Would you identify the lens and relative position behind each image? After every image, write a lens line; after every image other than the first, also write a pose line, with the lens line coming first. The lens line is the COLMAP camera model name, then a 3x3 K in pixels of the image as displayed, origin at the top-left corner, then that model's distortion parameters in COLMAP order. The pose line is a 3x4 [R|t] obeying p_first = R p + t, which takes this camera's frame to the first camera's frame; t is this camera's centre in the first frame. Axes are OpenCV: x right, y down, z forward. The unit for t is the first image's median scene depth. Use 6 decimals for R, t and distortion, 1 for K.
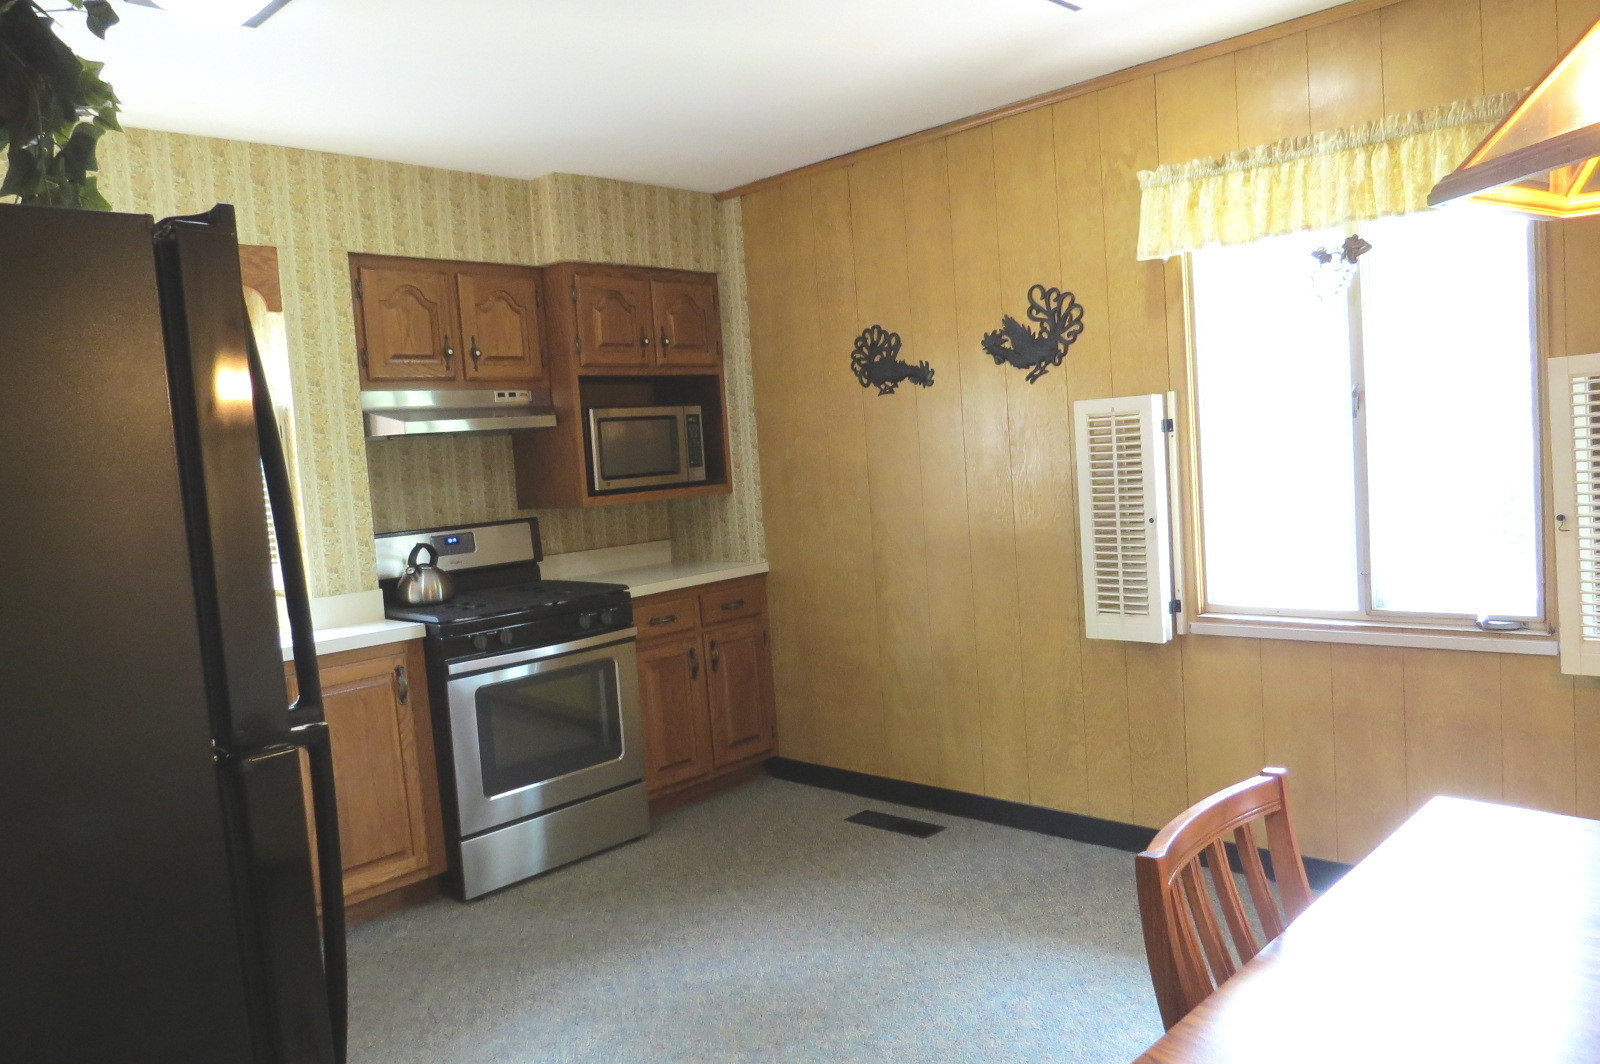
lens RADIAL K [[1144.1, 0, 804.9], [0, 1144.1, 537.4], [0, 0, 1]] dist [-0.017109, 0.006660]
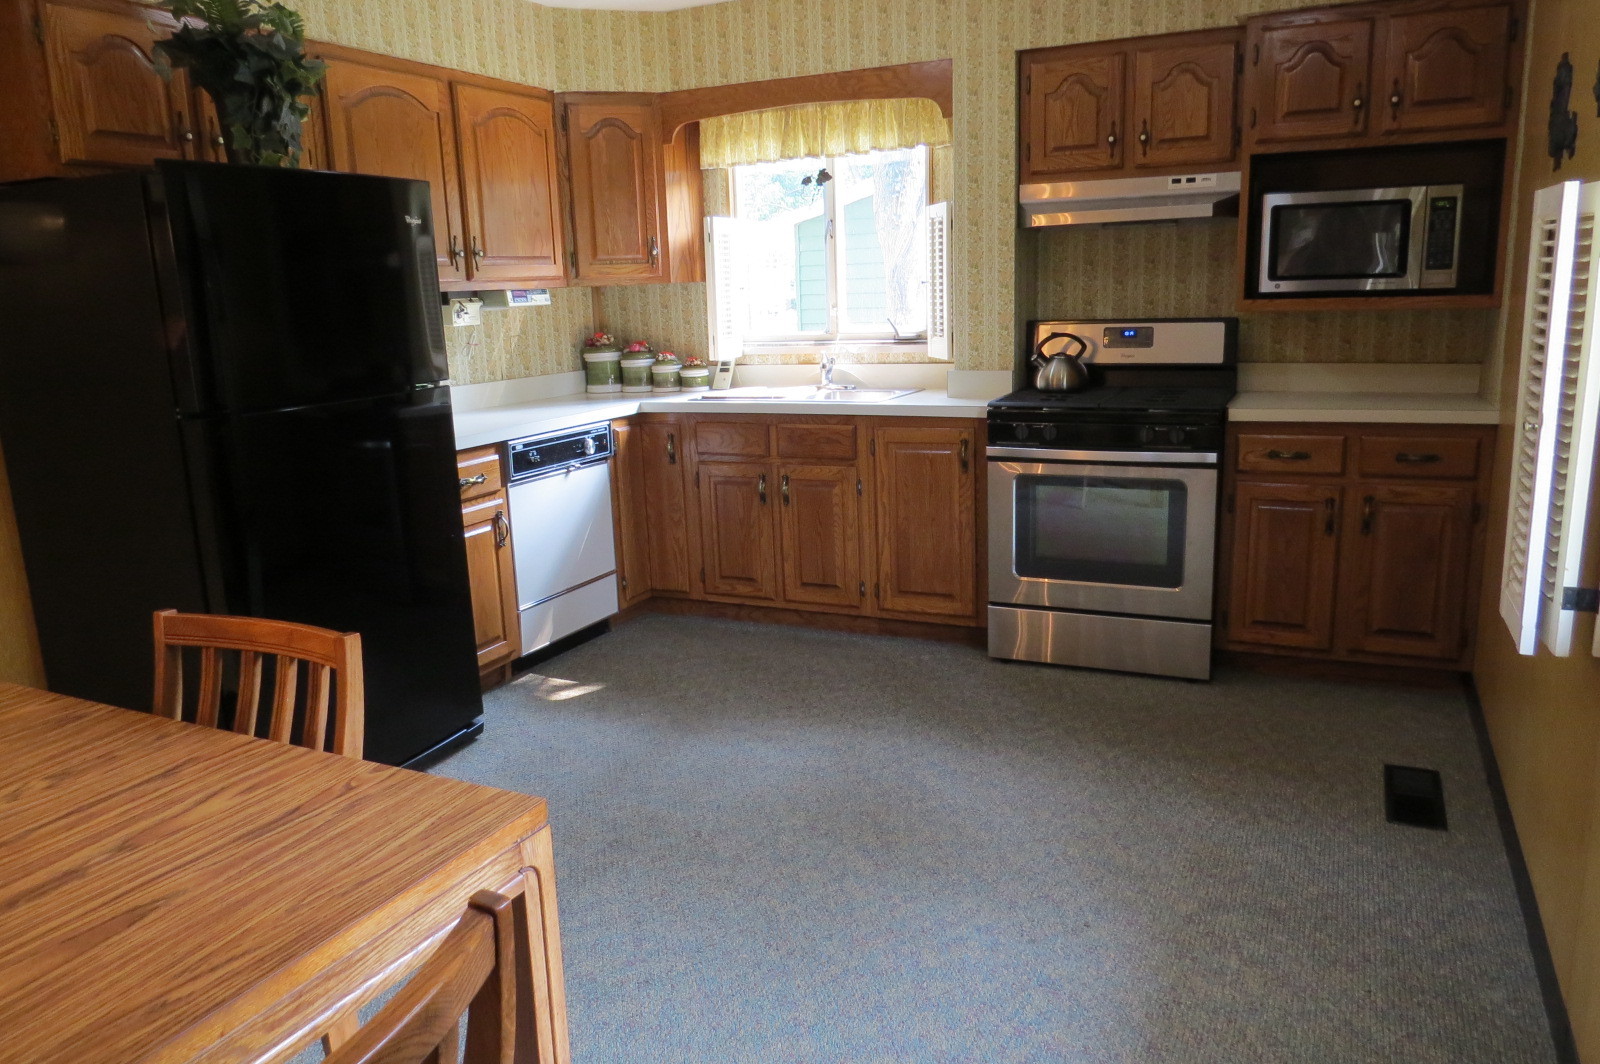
lens RADIAL K [[1142.8, 0, 806.2], [0, 1142.8, 534.1], [0, 0, 1]] dist [-0.013892, 0.005270]
pose [[0.313785, 0.262081, -0.912608, 0.594326], [-0.063539, 0.964793, 0.255221, -0.068989], [0.947366, -0.022099, 0.319390, 0.435333]]
